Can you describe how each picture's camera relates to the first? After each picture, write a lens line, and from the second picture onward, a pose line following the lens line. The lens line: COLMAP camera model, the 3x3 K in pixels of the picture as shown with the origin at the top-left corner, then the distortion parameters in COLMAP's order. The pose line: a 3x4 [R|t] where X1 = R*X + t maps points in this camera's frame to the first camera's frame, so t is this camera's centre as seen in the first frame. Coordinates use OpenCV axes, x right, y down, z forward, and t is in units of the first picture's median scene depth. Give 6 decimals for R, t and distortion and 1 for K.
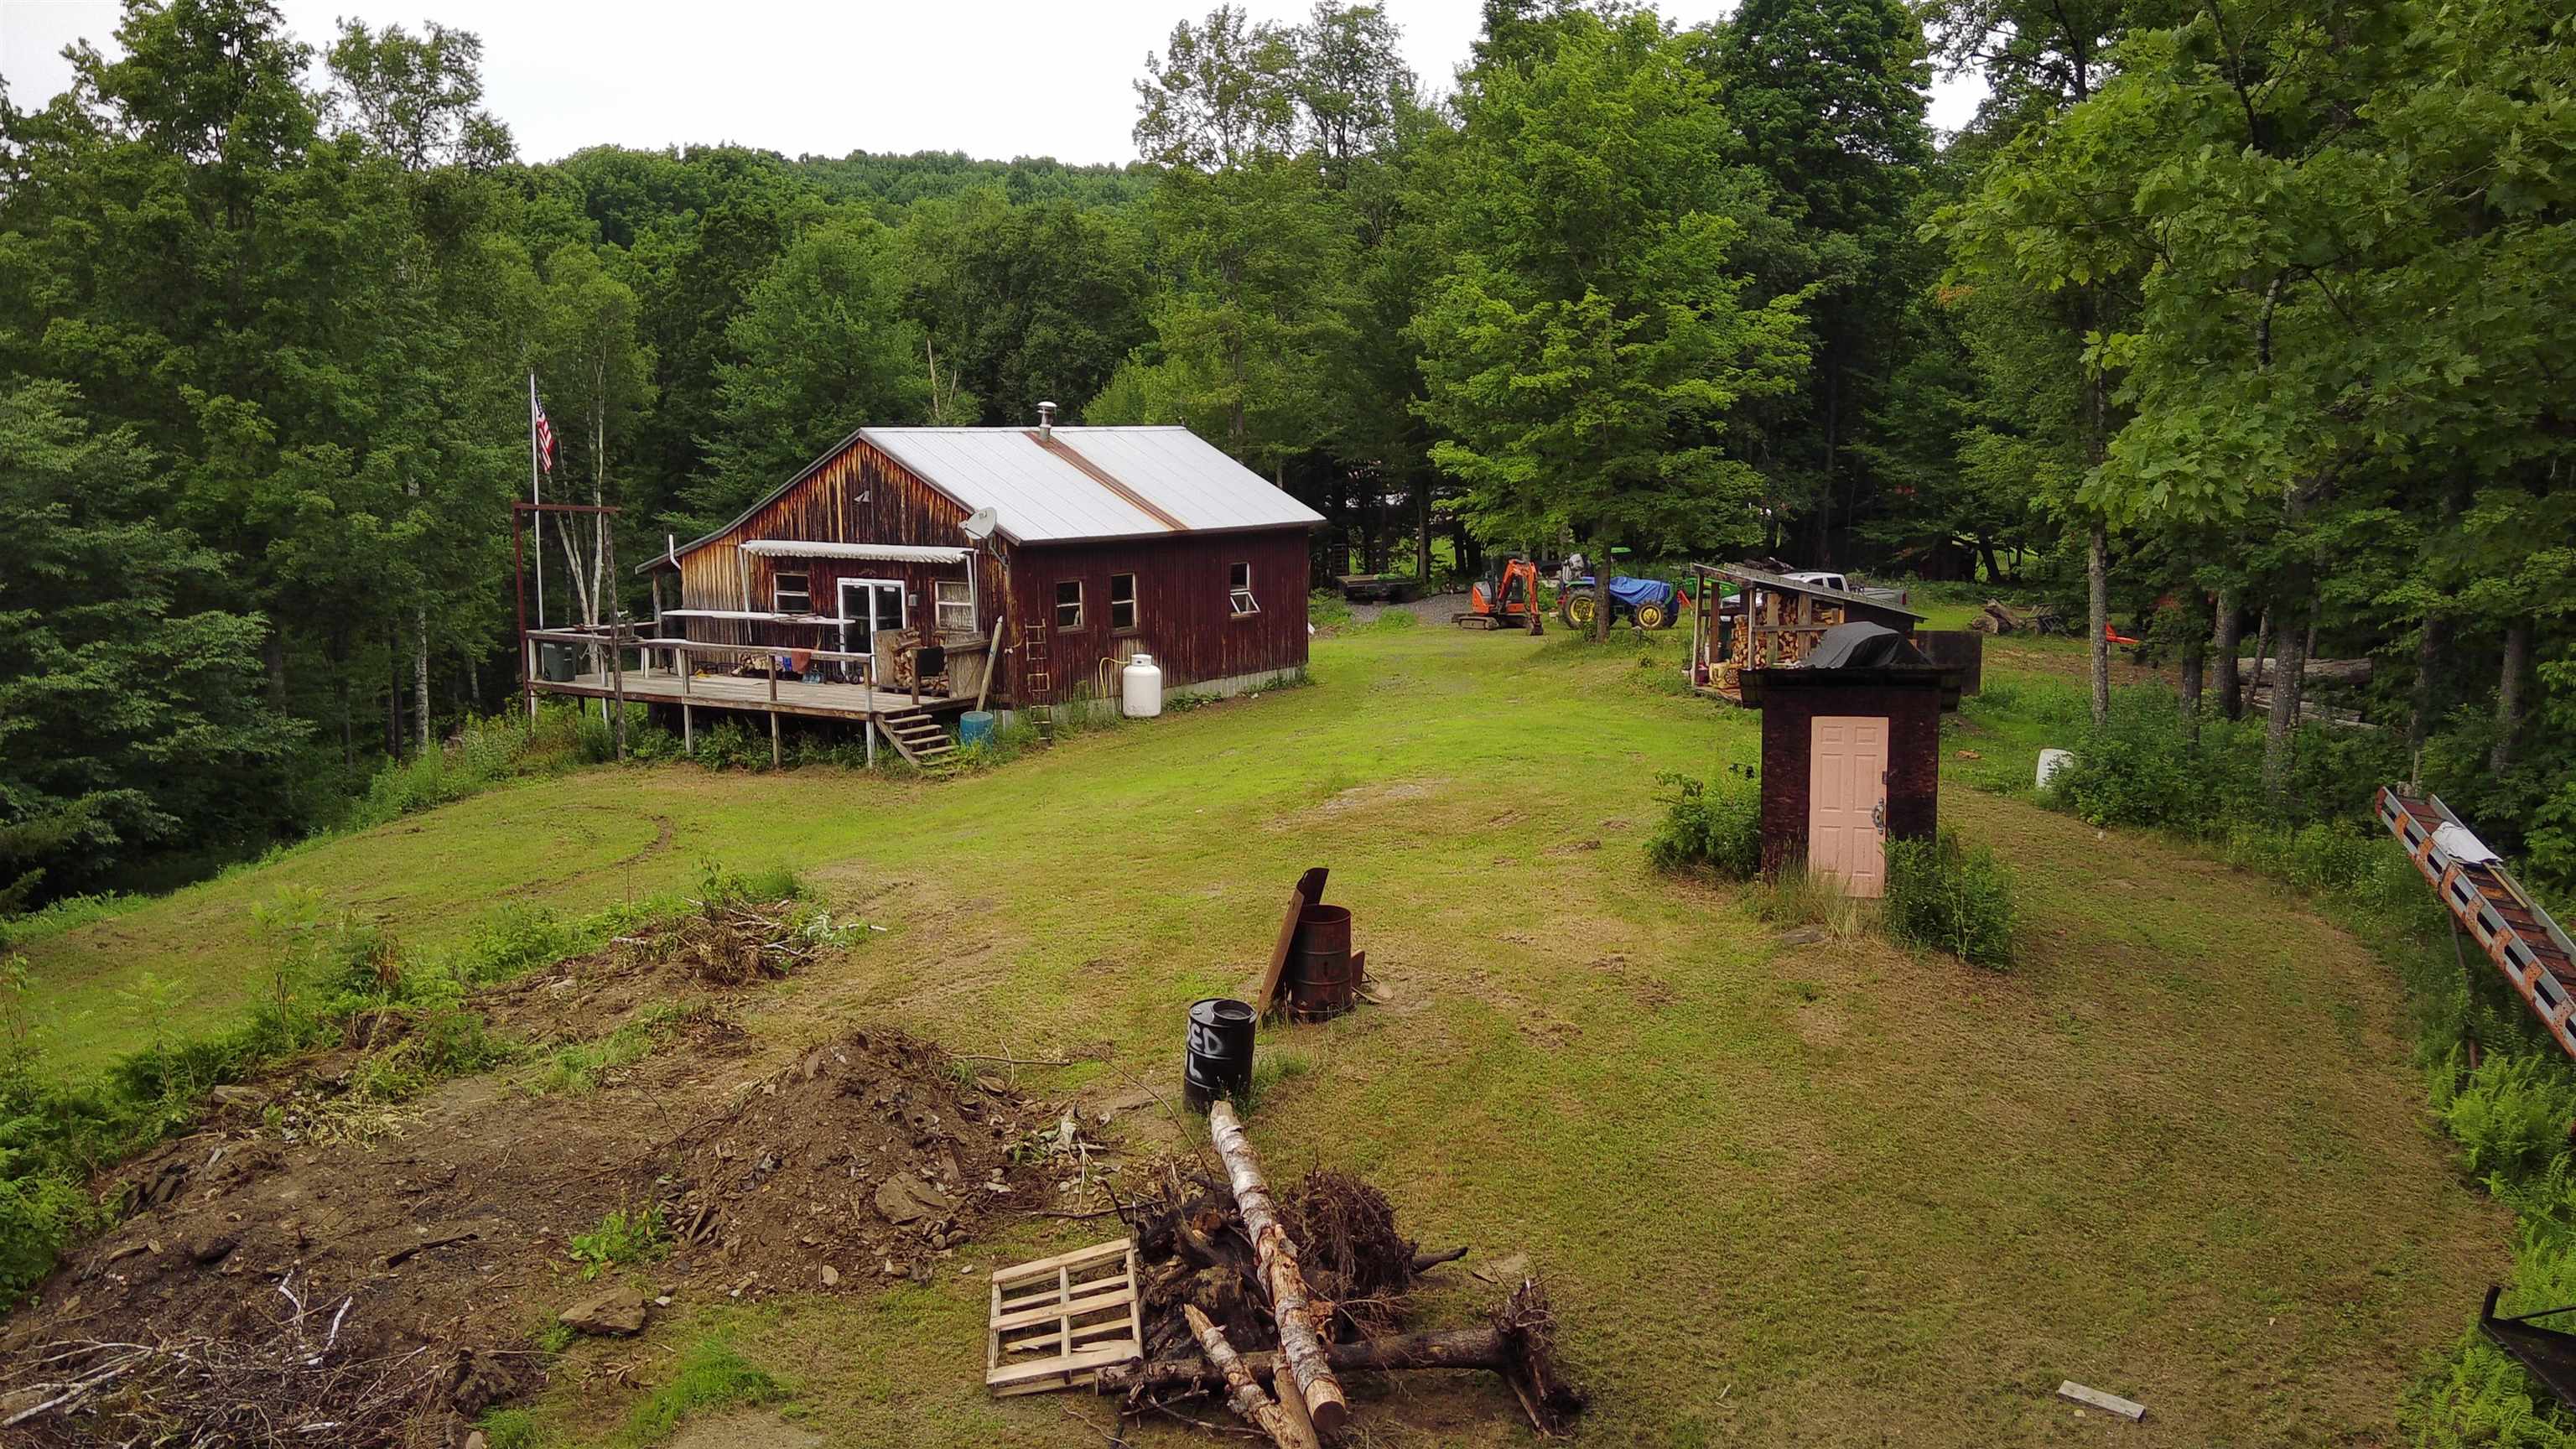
lens RADIAL K [[2129.6, 0, 1284.8], [0, 2129.6, 728.0], [0, 0, 1]] dist [0.130653, -0.218965]
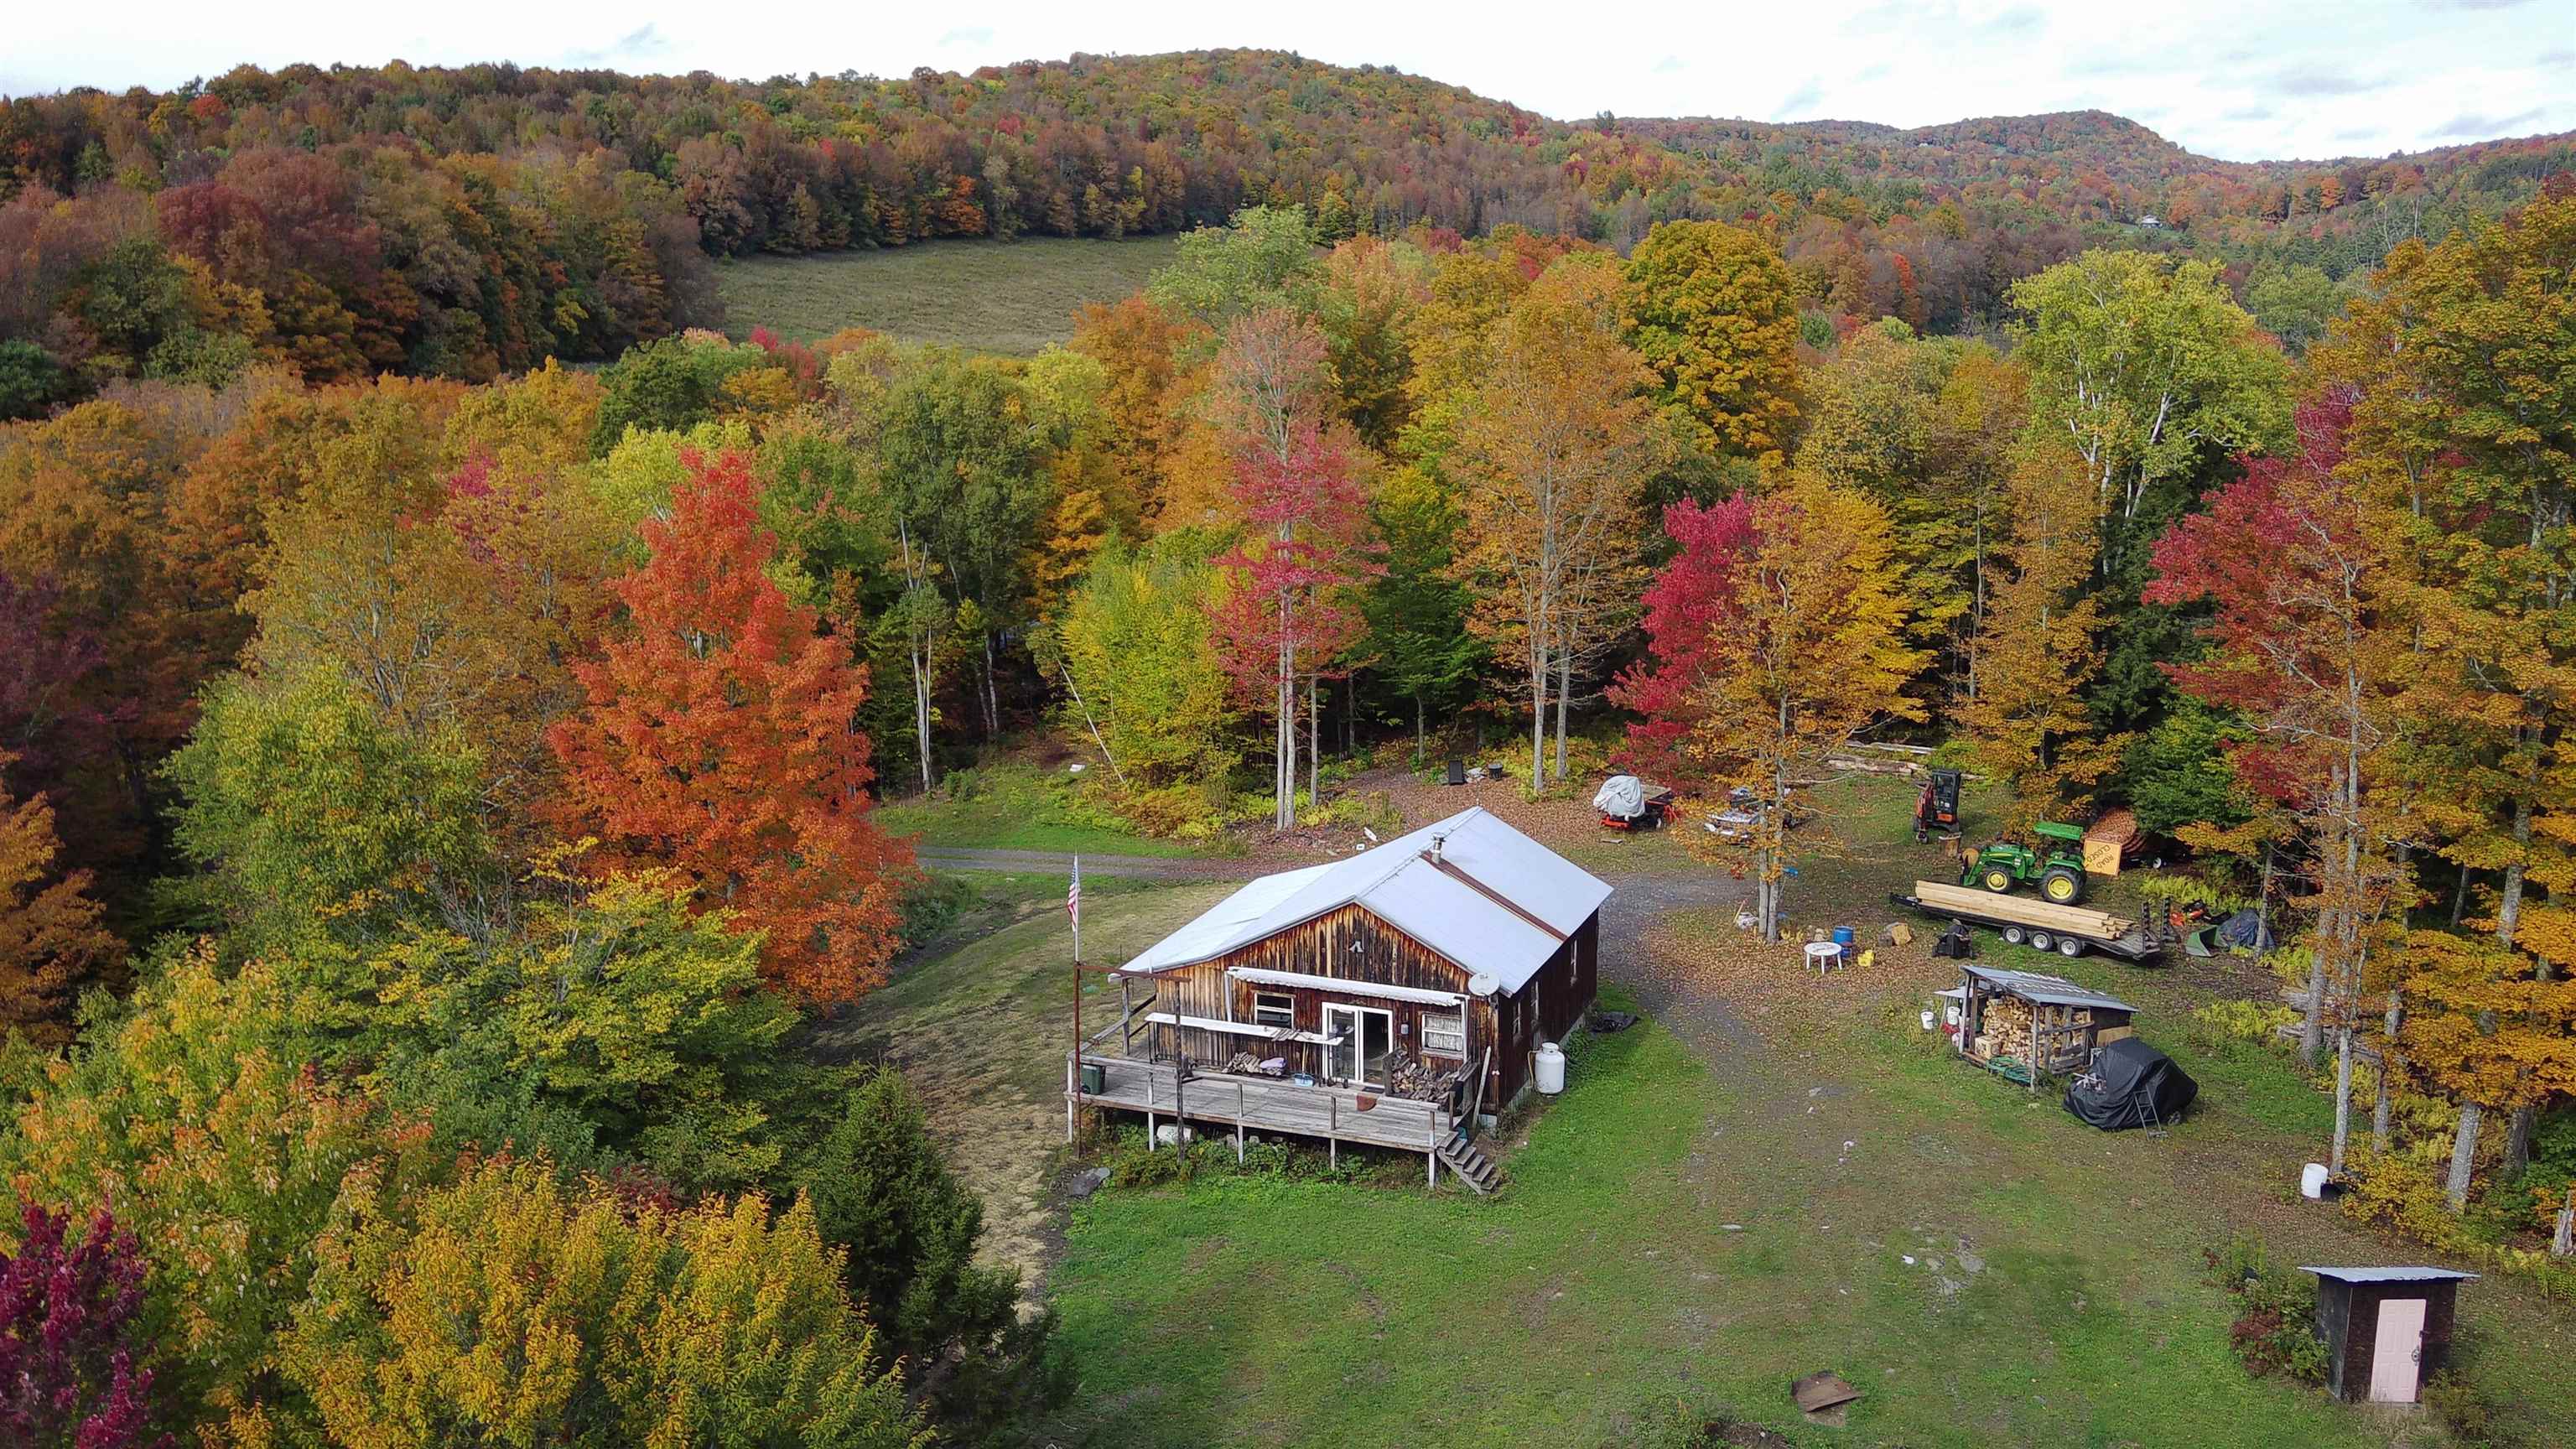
lens RADIAL K [[2129.6, 0, 1284.8], [0, 2129.6, 728.0], [0, 0, 1]] dist [0.130653, -0.218965]
pose [[0.974666, -0.042673, 0.219558, -0.483943], [0.029687, 0.997628, 0.062110, -0.300843], [-0.221688, -0.054018, 0.973620, -0.212737]]
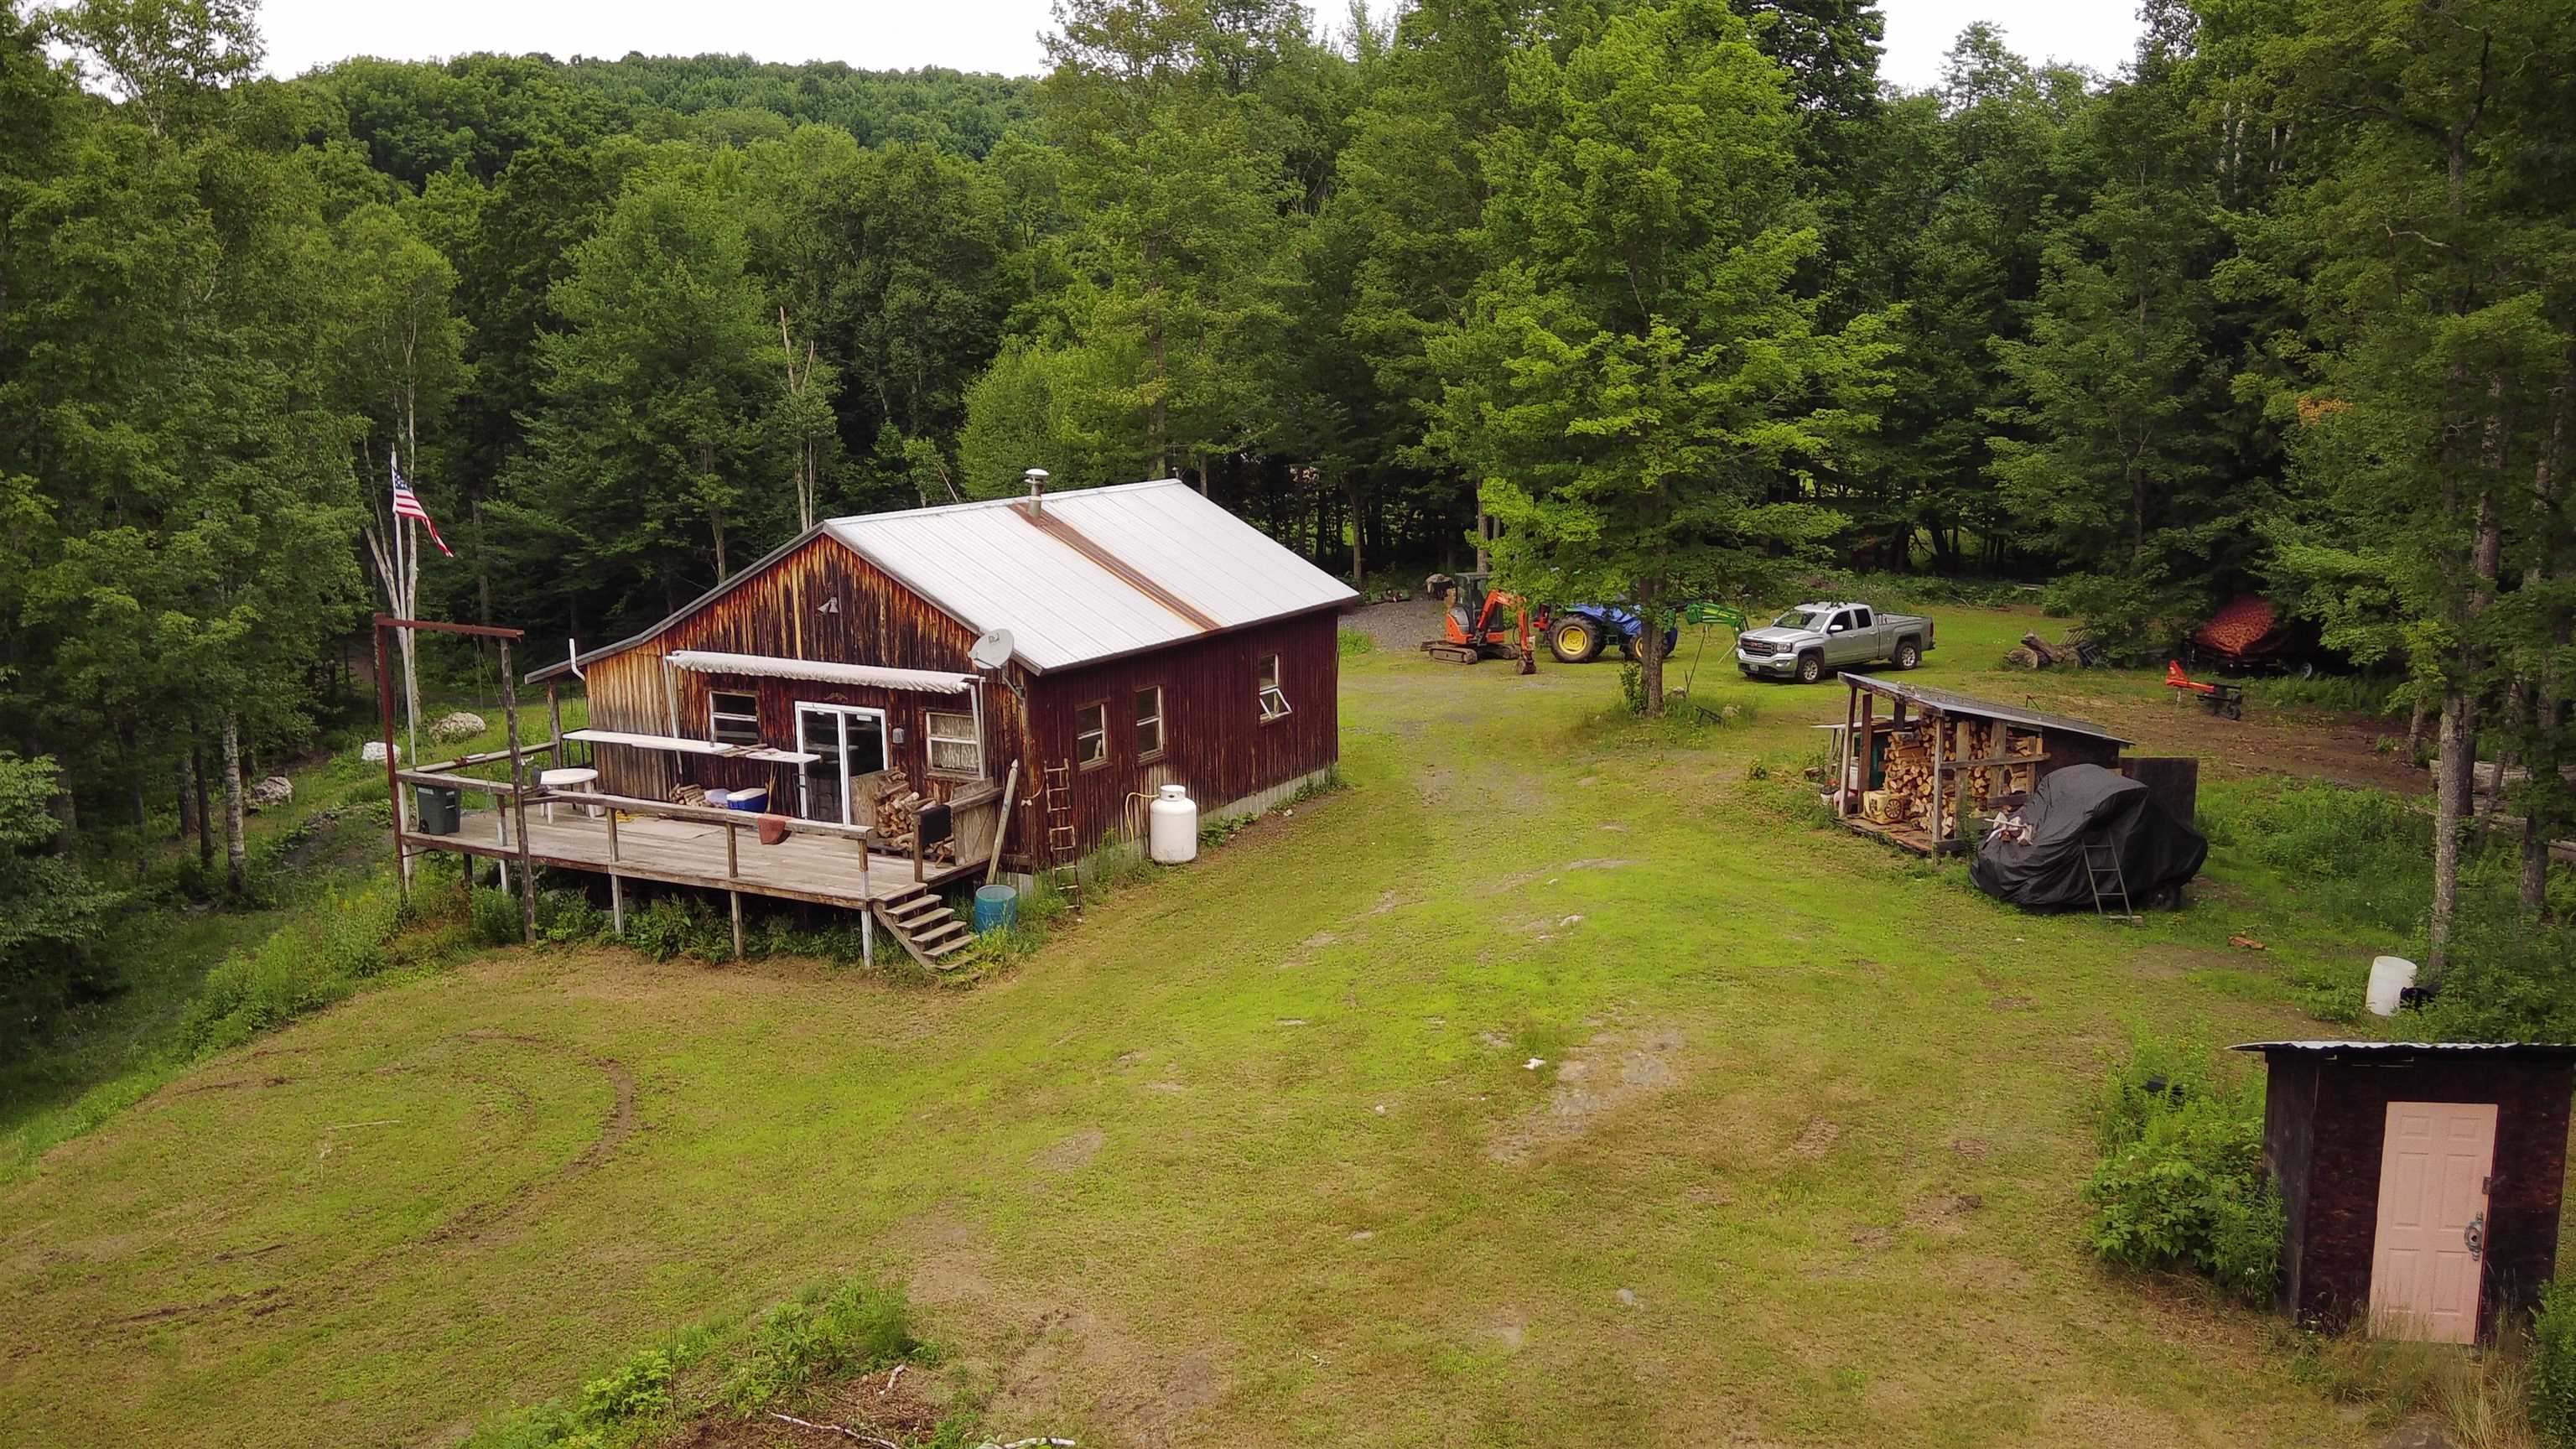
lens RADIAL K [[2129.6, 0, 1284.8], [0, 2129.6, 728.0], [0, 0, 1]] dist [0.130653, -0.218965]
pose [[0.995444, -0.022104, 0.092753, -0.096451], [0.018119, 0.998885, 0.043584, -0.088593], [-0.093613, -0.041705, 0.994735, 0.171661]]
